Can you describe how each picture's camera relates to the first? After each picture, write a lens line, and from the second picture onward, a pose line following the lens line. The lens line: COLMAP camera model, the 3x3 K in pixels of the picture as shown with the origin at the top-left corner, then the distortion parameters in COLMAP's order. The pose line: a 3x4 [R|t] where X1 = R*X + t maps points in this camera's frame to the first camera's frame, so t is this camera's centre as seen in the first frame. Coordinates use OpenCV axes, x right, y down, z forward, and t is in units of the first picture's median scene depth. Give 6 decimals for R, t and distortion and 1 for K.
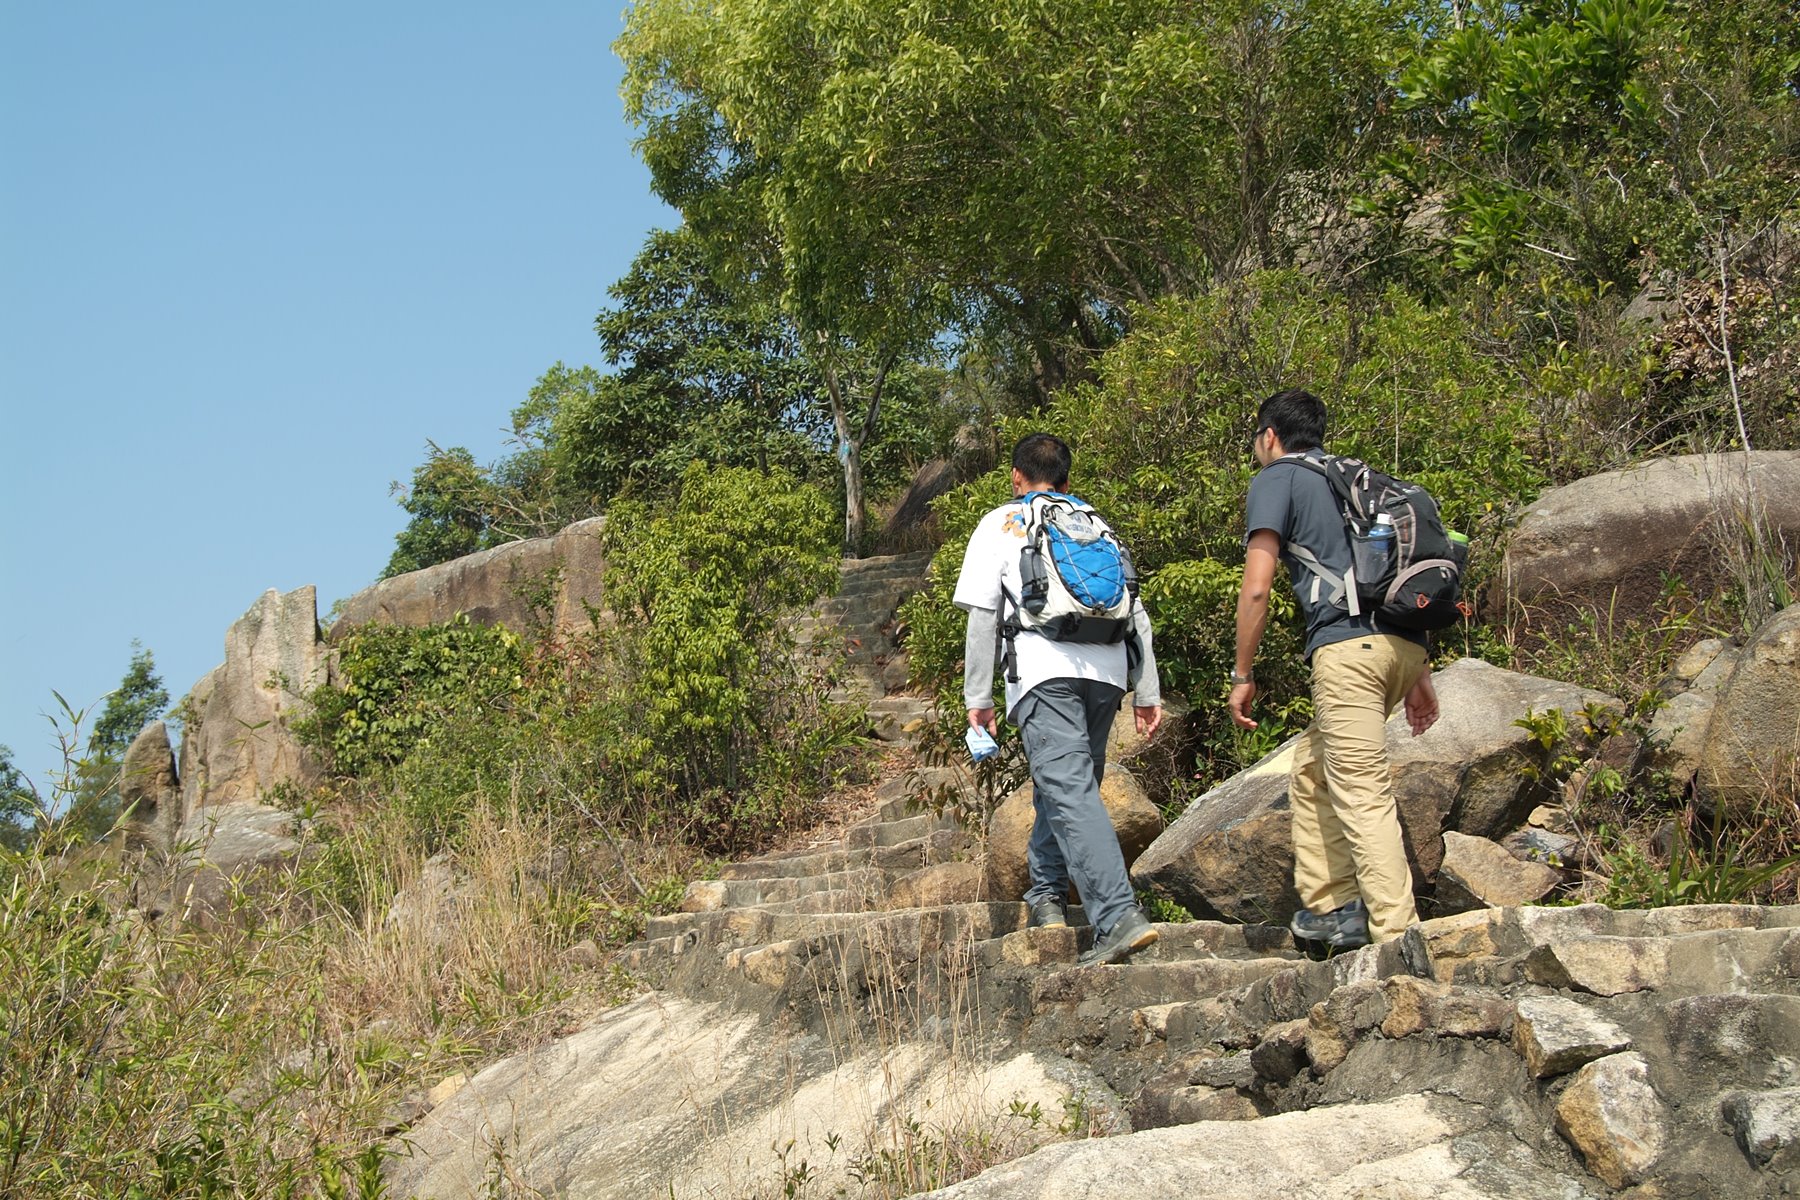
lens RADIAL K [[2897.8, 0, 911.3], [0, 2897.8, 600.7], [0, 0, 1]] dist [0.253431, 0.000000]
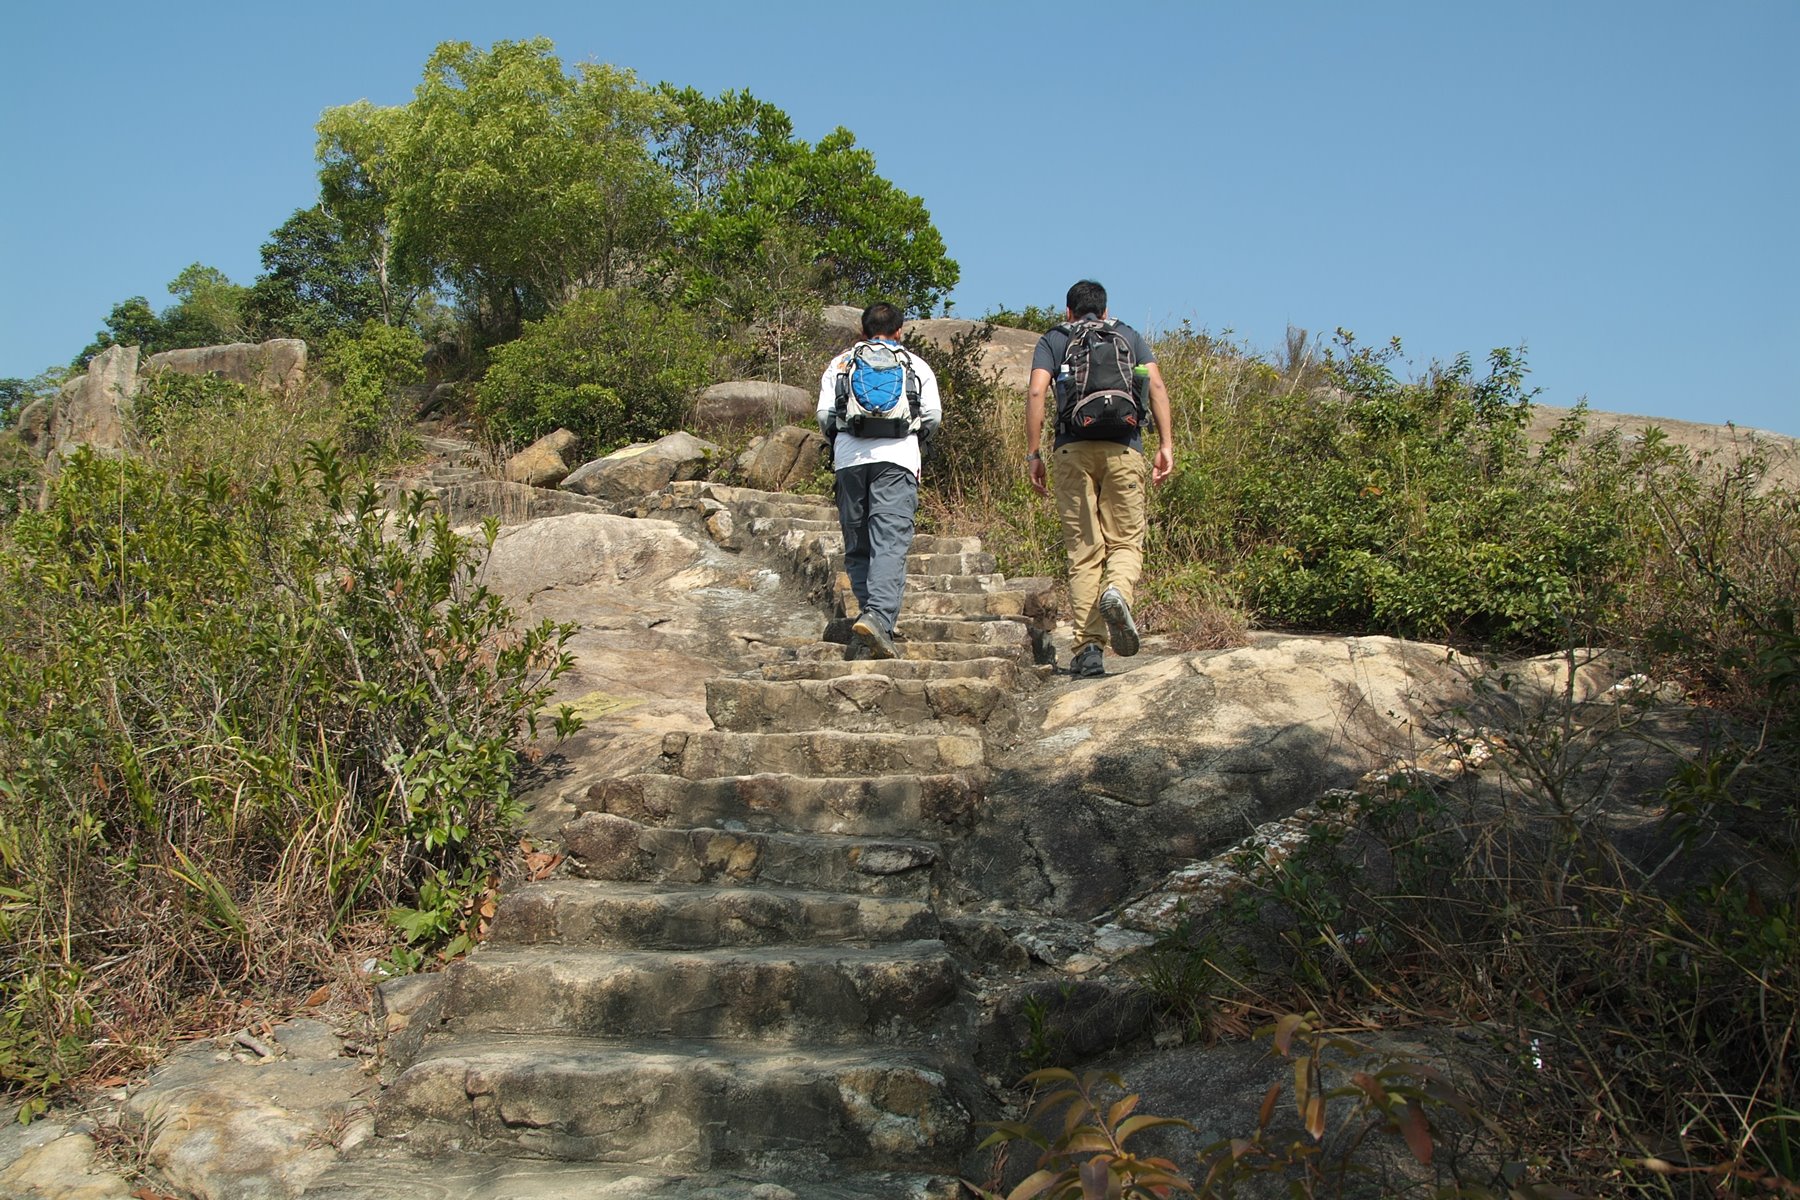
lens RADIAL K [[1454.2, 0, 897.3], [0, 1454.2, 599.2], [0, 0, 1]] dist [-0.081097, 0.030177]
pose [[0.921810, 0.127639, 0.366026, -0.126468], [-0.160079, 0.985306, 0.059555, 0.065496], [-0.353047, -0.113491, 0.928697, -0.463645]]
